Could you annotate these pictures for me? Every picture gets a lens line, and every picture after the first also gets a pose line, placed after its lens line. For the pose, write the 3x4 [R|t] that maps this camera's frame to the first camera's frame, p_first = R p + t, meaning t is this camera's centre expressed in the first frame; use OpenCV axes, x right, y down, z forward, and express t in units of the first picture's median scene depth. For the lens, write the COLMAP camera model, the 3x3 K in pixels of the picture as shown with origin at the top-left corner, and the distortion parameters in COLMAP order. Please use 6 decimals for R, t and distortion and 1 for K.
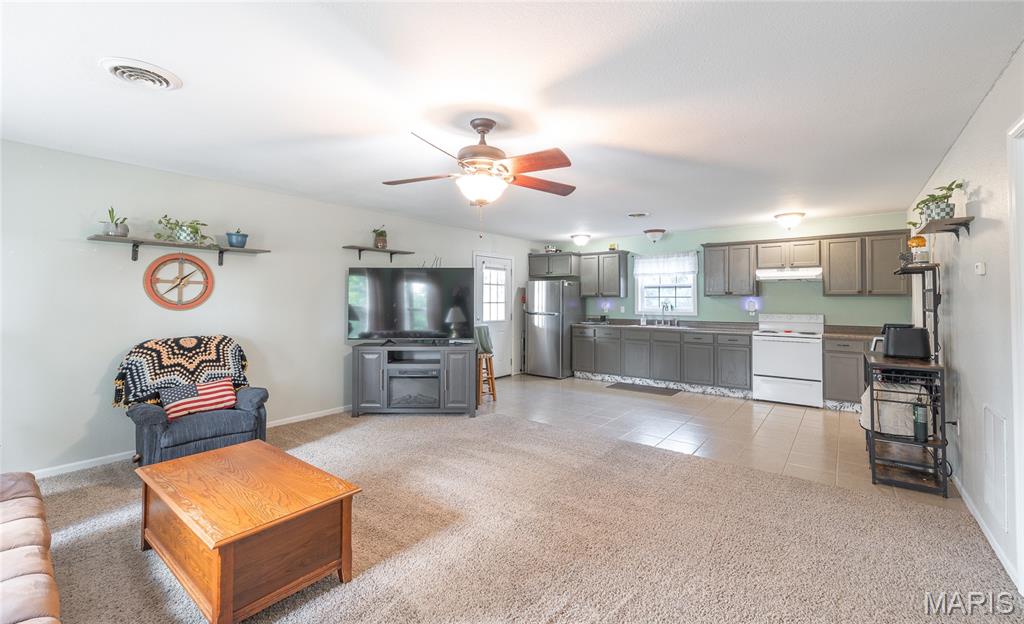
lens RADIAL K [[431.5, 0, 513.7], [0, 431.5, 290.0], [0, 0, 1]] dist [0.003692, -0.000054]
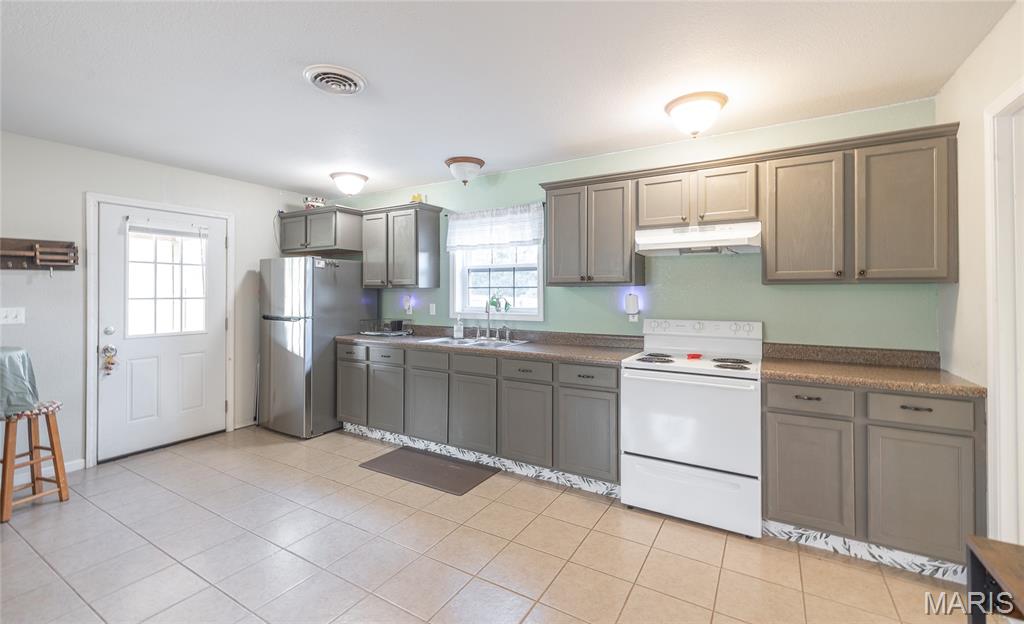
lens RADIAL K [[431.5, 0, 513.7], [0, 431.5, 290.0], [0, 0, 1]] dist [0.003692, -0.000054]
pose [[0.992432, -0.002165, 0.122776, 0.331560], [0.000065, 0.999854, 0.017098, 0.011195], [-0.122795, -0.016961, 0.992287, 0.482244]]
